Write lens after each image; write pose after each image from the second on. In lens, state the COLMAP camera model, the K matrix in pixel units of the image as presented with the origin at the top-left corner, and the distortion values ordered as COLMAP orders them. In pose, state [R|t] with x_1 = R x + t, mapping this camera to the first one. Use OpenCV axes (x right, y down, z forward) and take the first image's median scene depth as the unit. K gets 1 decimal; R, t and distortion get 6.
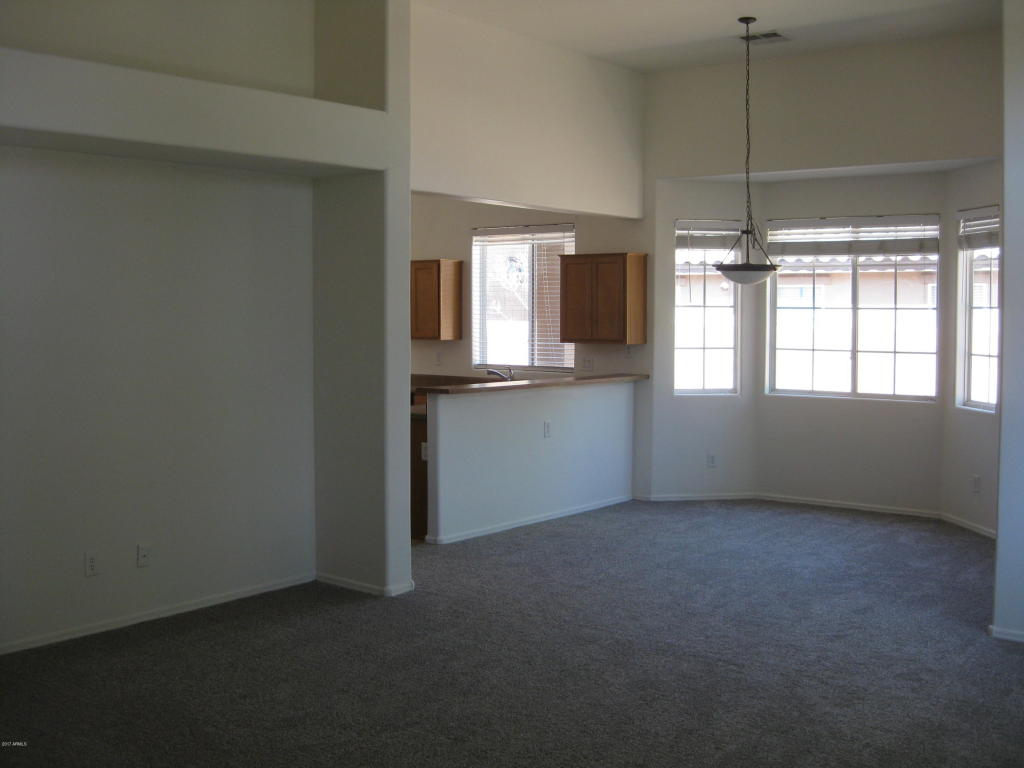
lens RADIAL K [[1166.3, 0, 512.0], [0, 1166.3, 384.0], [0, 0, 1]] dist [-0.140602, 0.002903]
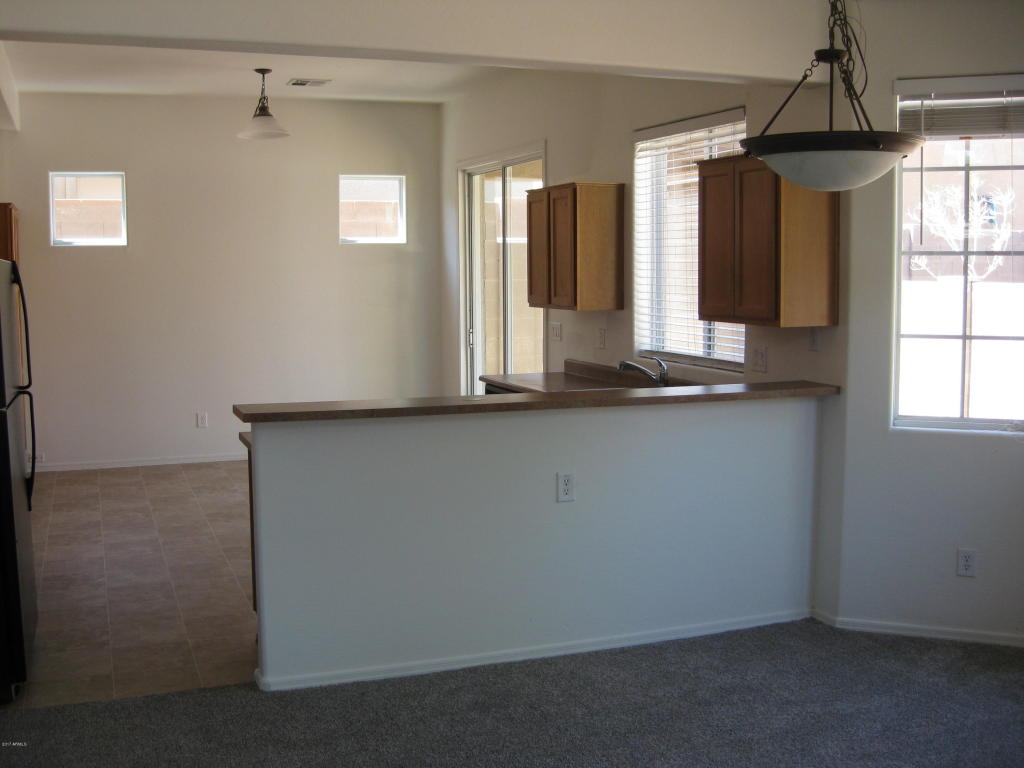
lens RADIAL K [[1141.7, 0, 512.0], [0, 1141.7, 384.0], [0, 0, 1]] dist [-0.139716, 0.040957]
pose [[0.858274, 0.046533, -0.511078, 0.245354], [-0.026312, 0.998561, 0.046731, -0.028255], [0.512517, -0.026660, 0.858263, 0.492771]]
